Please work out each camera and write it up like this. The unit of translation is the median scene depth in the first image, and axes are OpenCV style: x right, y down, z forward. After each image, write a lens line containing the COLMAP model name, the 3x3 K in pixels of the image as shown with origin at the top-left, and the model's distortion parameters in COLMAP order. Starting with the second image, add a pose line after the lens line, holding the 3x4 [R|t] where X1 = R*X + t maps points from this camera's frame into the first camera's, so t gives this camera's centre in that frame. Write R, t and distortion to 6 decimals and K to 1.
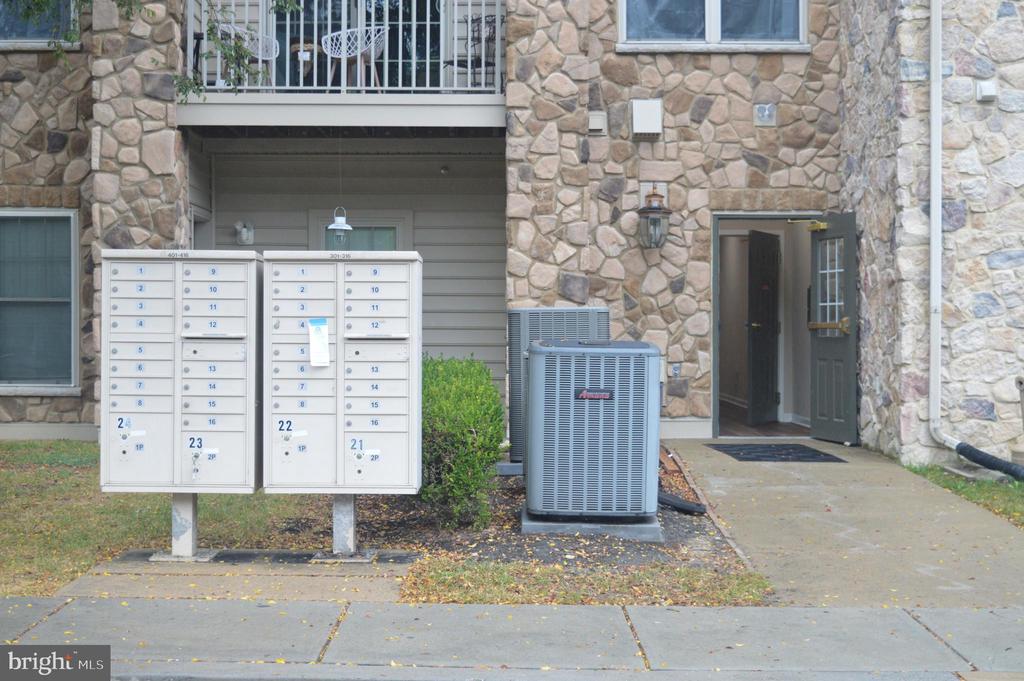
lens RADIAL K [[1690.6, 0, 512.0], [0, 1690.6, 339.7], [0, 0, 1]] dist [0.006775, 0.000000]
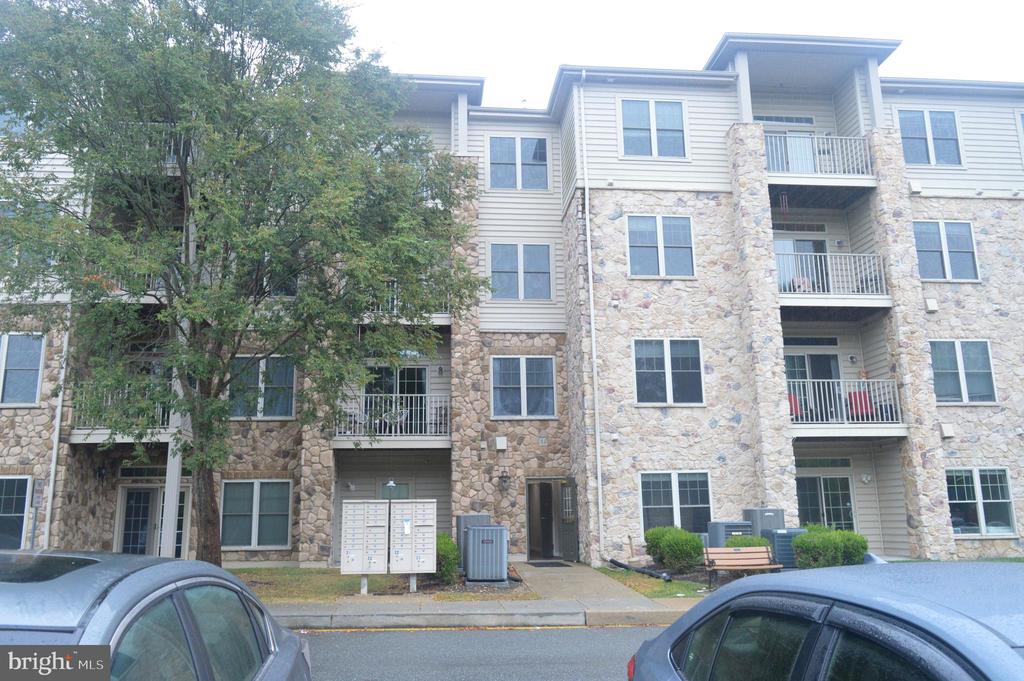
lens RADIAL K [[807.1, 0, 510.1], [0, 807.1, 340.6], [0, 0, 1]] dist [-0.023802, 0.018857]
pose [[0.995811, 0.002028, 0.091413, -0.029834], [0.018453, 0.974724, -0.222649, 0.000457], [-0.089554, 0.223403, 0.970603, -0.354714]]
